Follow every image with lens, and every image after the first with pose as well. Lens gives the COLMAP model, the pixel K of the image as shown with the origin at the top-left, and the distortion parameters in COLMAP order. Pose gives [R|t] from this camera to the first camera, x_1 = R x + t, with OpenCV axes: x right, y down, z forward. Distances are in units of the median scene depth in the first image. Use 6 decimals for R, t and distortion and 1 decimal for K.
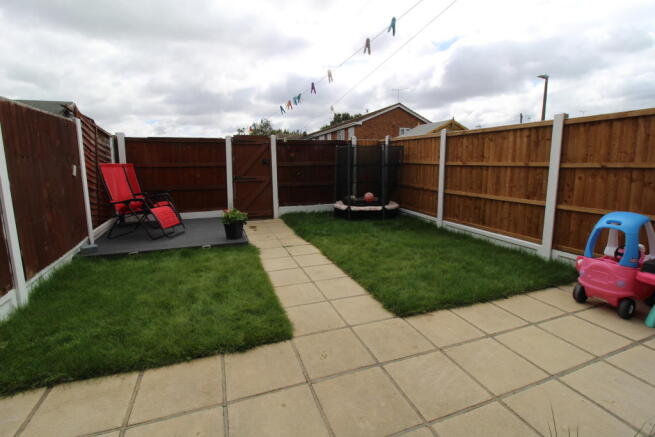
lens RADIAL K [[300.3, 0, 328.9], [0, 300.3, 202.3], [0, 0, 1]] dist [0.002232, -0.018963]
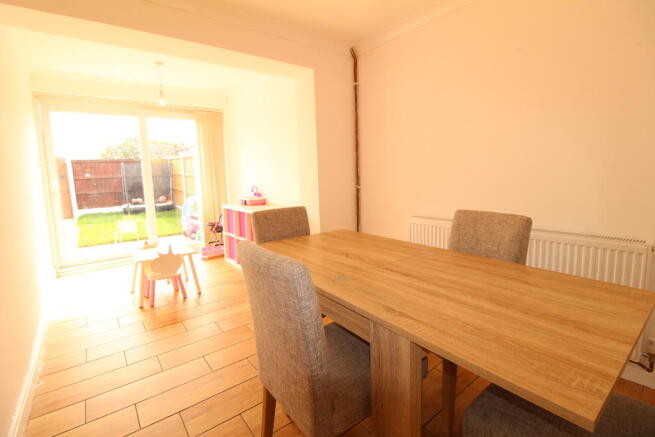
lens RADIAL K [[300.3, 0, 328.9], [0, 300.3, 202.3], [0, 0, 1]] dist [0.002232, -0.018963]
pose [[0.948260, -0.051091, 0.313358, 0.479136], [0.060996, 0.997898, -0.021878, 0.079517], [-0.311582, 0.039860, 0.949383, -0.604398]]
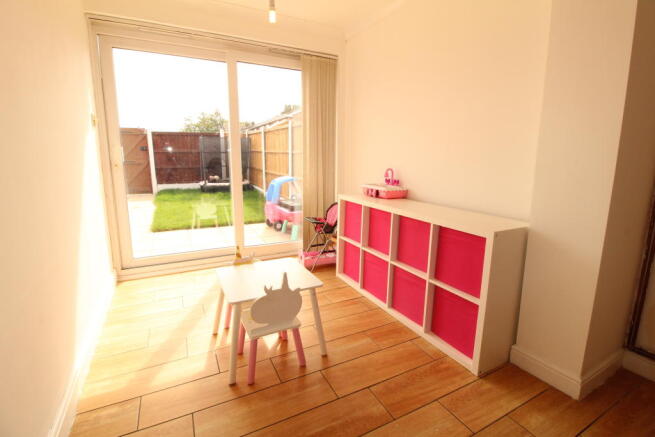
lens RADIAL K [[300.3, 0, 328.9], [0, 300.3, 202.3], [0, 0, 1]] dist [0.002232, -0.018963]
pose [[0.992265, -0.004672, 0.124046, 0.398784], [0.001226, 0.999612, 0.027842, 0.056611], [-0.124128, -0.027474, 0.991886, -0.350825]]
